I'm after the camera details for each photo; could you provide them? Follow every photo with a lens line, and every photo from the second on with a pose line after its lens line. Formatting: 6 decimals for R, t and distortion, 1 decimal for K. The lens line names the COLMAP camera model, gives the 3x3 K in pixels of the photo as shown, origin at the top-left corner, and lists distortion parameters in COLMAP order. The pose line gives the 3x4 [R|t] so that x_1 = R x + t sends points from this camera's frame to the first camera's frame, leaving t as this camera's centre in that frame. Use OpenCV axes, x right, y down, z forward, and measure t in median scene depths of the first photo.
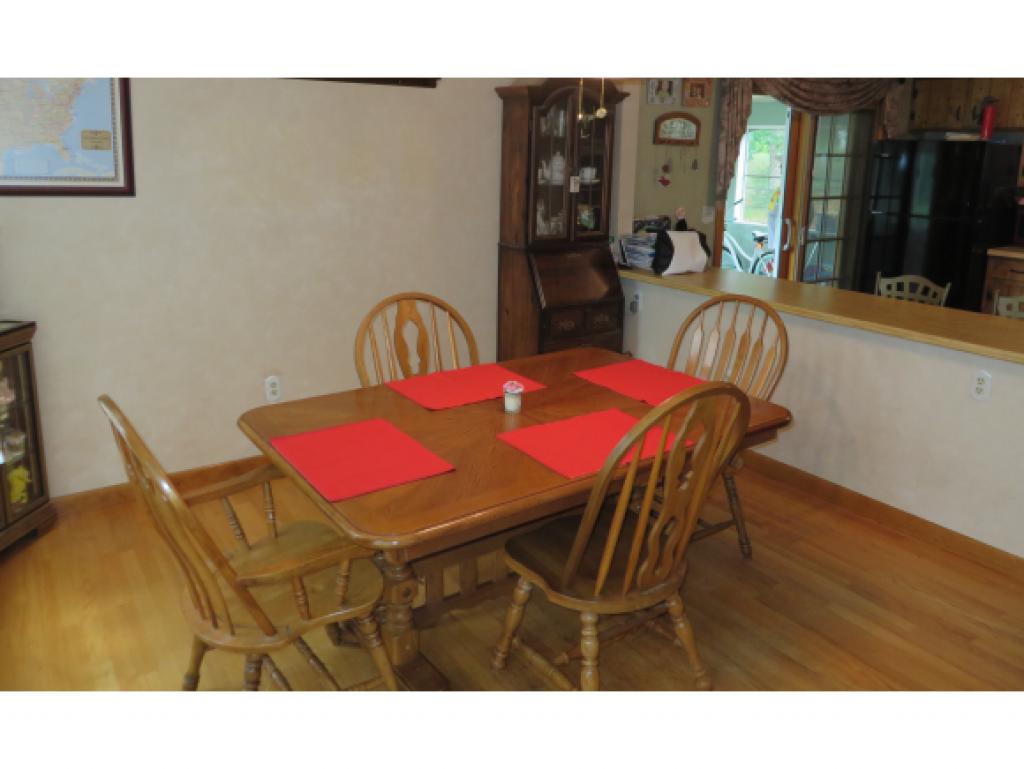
lens RADIAL K [[810.3, 0, 511.6], [0, 810.3, 382.6], [0, 0, 1]] dist [0.010032, 0.007706]
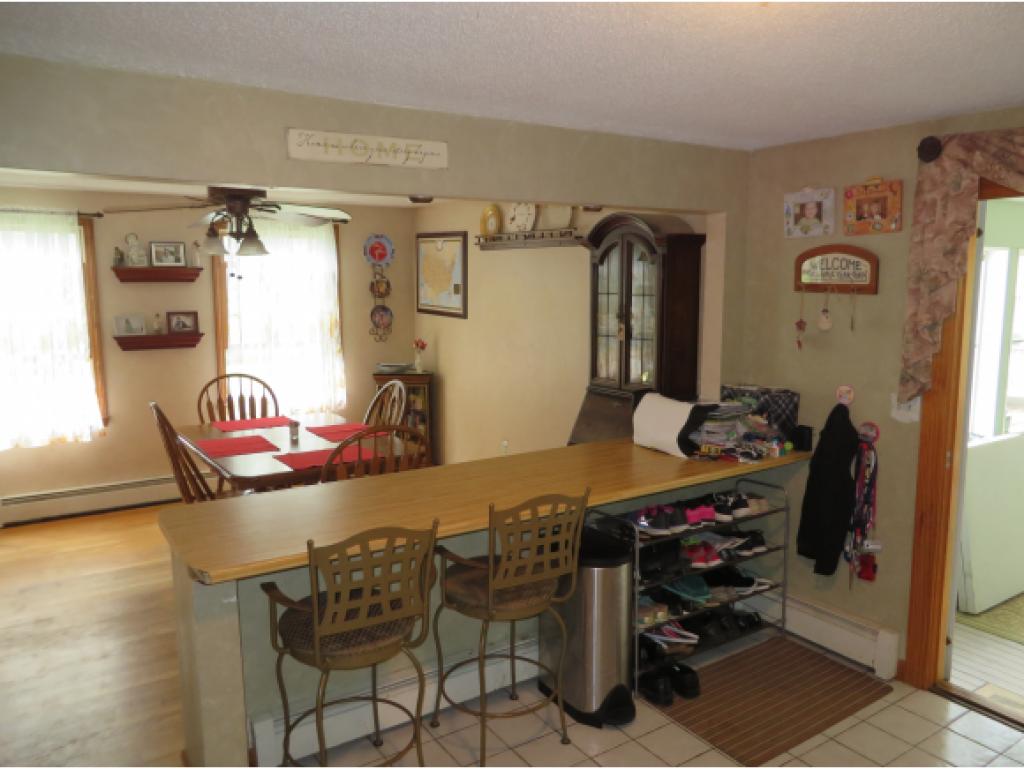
lens RADIAL K [[810.3, 0, 513.3], [0, 810.3, 384.0], [0, 0, 1]] dist [0.010032, 0.007706]
pose [[-0.066468, 0.139818, -0.987944, 0.909154], [-0.244934, 0.957552, 0.151995, -0.263227], [0.967259, 0.252083, -0.029400, 0.801718]]
